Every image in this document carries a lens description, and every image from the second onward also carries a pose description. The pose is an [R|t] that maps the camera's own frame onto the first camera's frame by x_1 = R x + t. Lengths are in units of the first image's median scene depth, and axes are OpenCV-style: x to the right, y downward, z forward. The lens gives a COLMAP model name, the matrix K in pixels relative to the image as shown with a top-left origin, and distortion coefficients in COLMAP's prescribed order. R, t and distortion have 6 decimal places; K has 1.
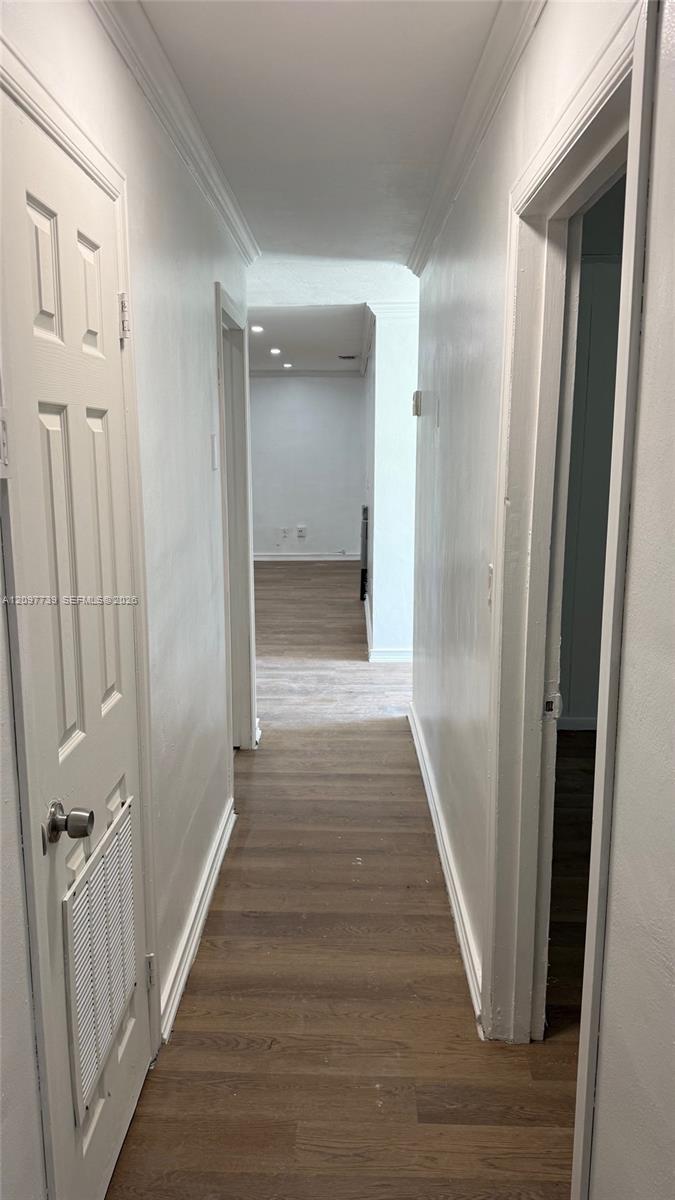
lens RADIAL K [[826.5, 0, 337.5], [0, 826.5, 600.0], [0, 0, 1]] dist [0.081527, -0.118657]
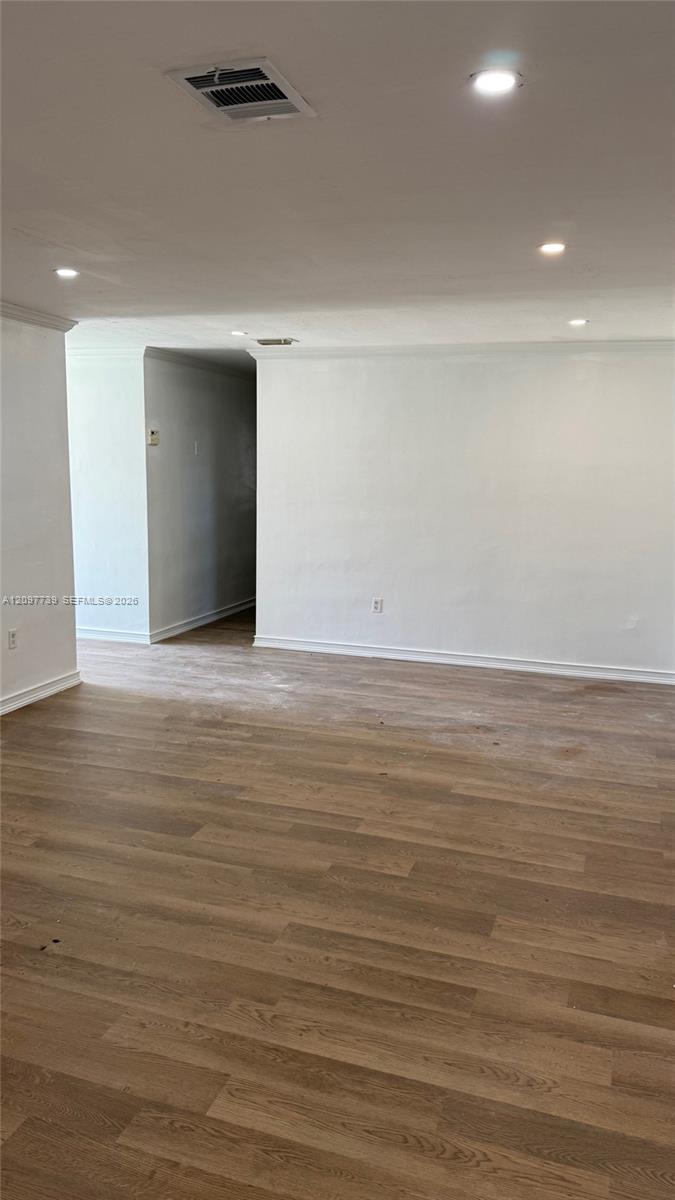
lens RADIAL K [[826.5, 0, 337.5], [0, 826.5, 600.0], [0, 0, 1]] dist [0.081527, -0.118657]
pose [[-0.958155, -0.060220, 0.279843, -0.587834], [0.035201, 0.945412, 0.323971, -0.368236], [-0.284076, 0.320265, -0.903732, 2.011008]]
